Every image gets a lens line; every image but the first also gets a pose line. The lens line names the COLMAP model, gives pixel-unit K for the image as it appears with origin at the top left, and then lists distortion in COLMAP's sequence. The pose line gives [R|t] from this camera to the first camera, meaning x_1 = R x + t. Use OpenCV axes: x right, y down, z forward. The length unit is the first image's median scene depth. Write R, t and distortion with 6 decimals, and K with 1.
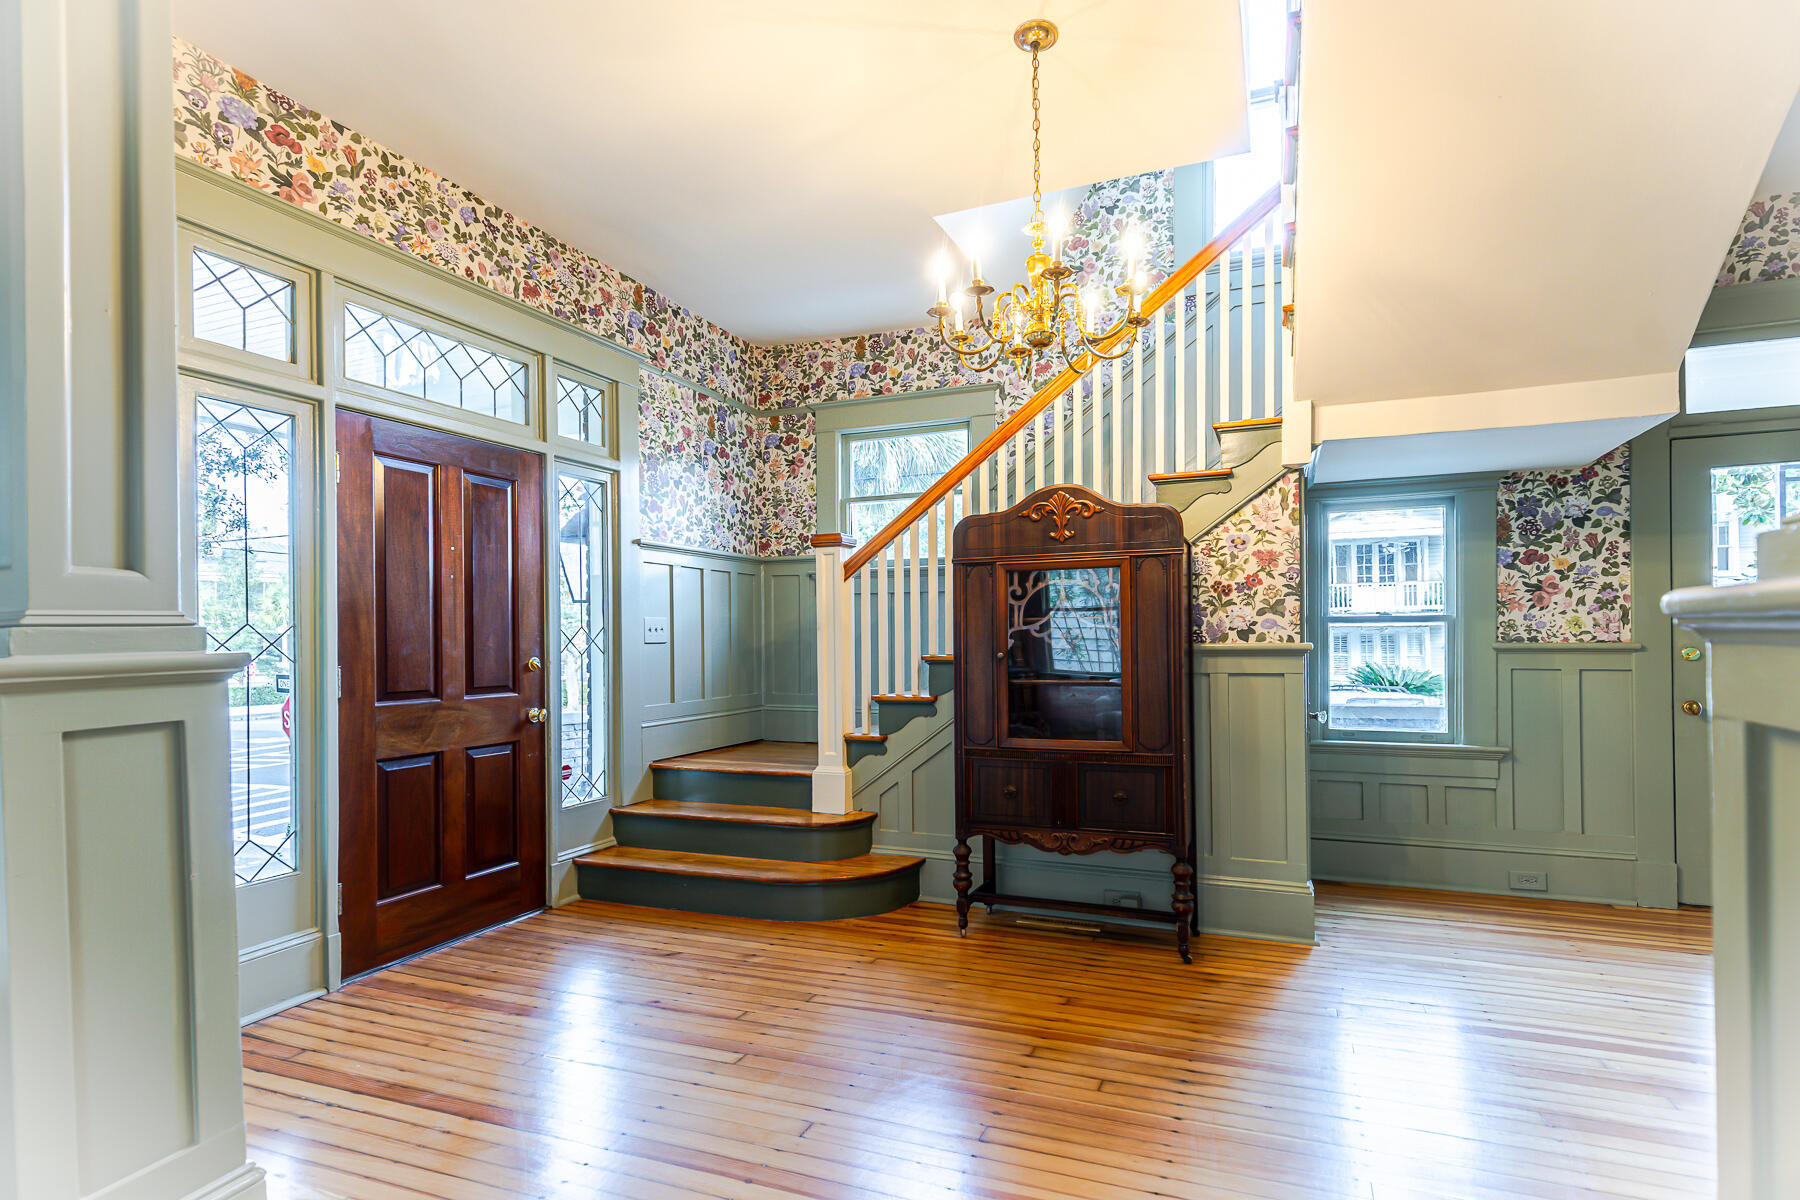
lens RADIAL K [[881.5, 0, 963.4], [0, 881.5, 632.9], [0, 0, 1]] dist [0.004737, 0.000180]
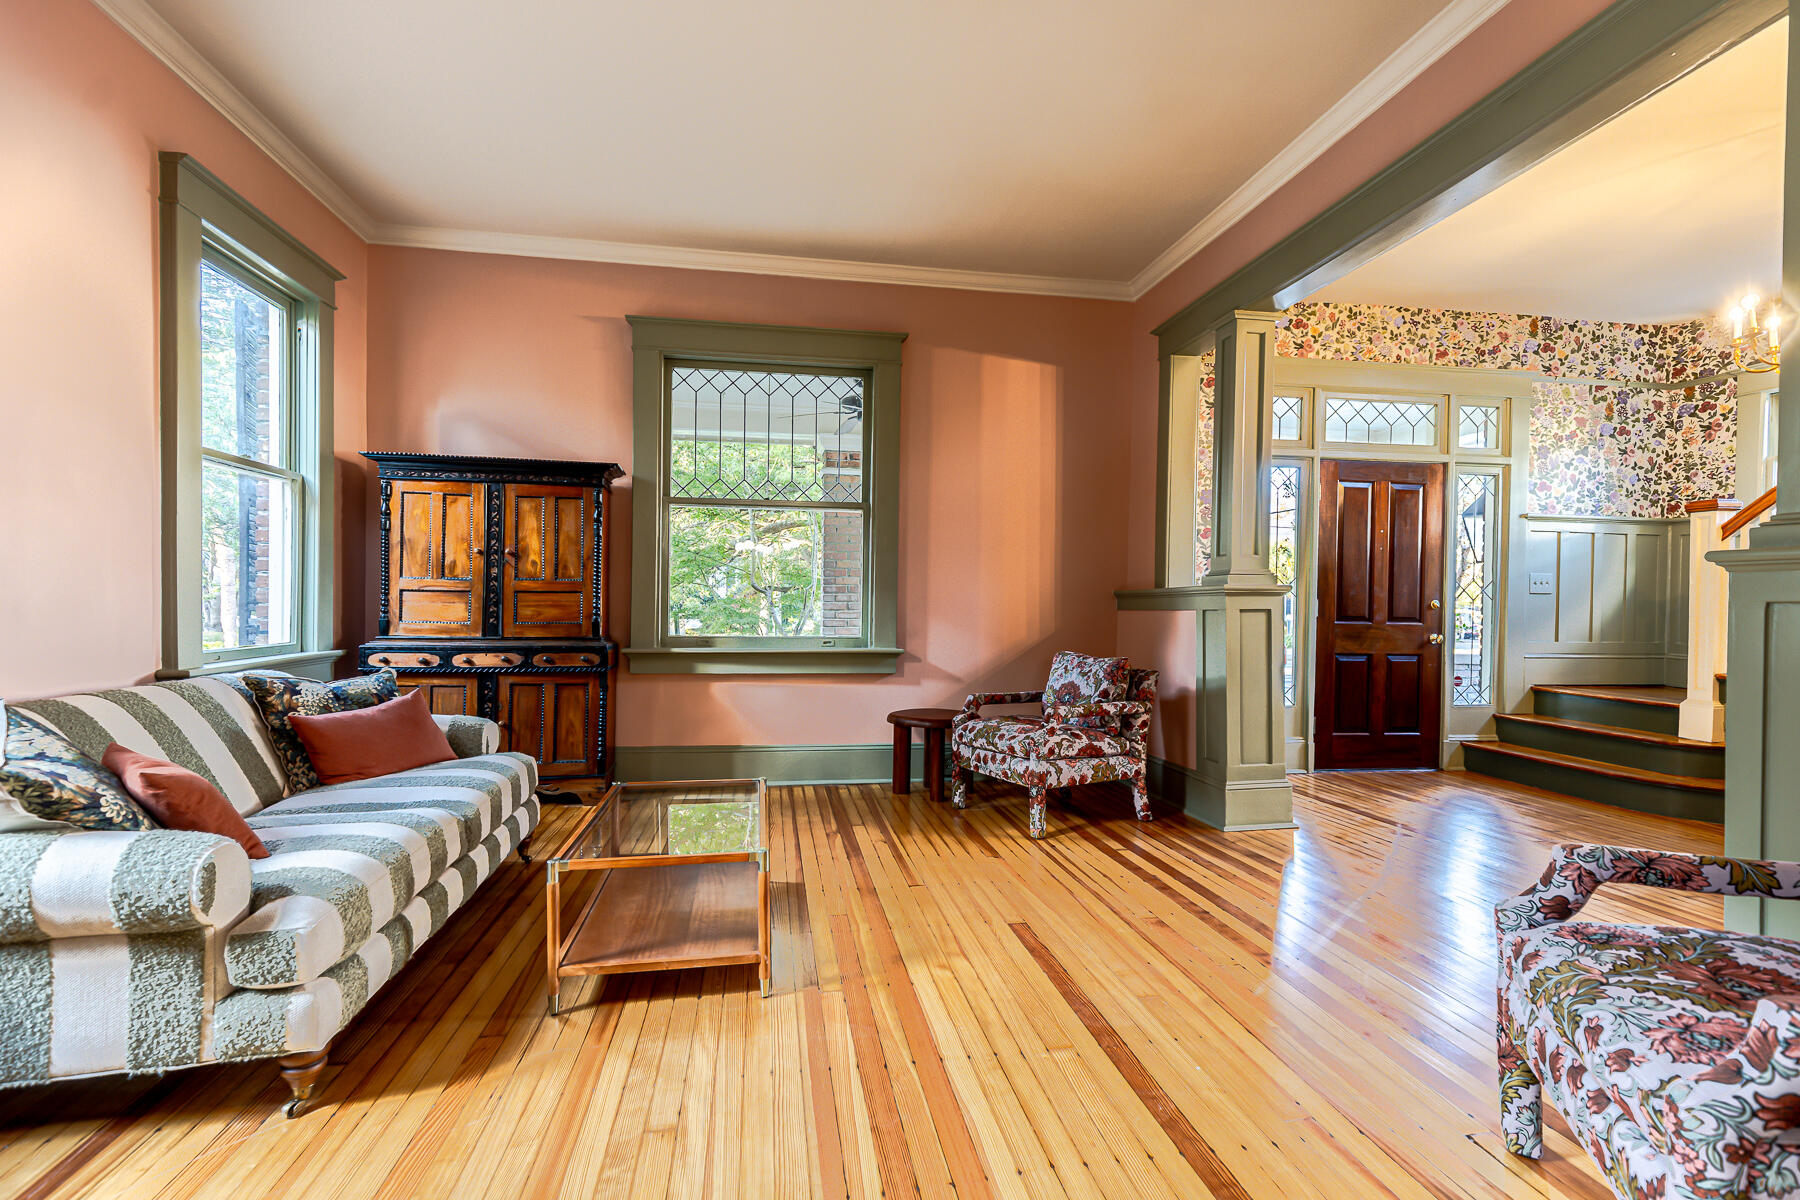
lens RADIAL K [[811.3, 0, 913.7], [0, 811.3, 609.0], [0, 0, 1]] dist [0.008310, -0.001408]
pose [[0.485727, 0.032422, -0.873509, 0.284417], [-0.014863, 0.999474, 0.028833, 0.015886], [0.873984, -0.001022, 0.485953, -0.434884]]
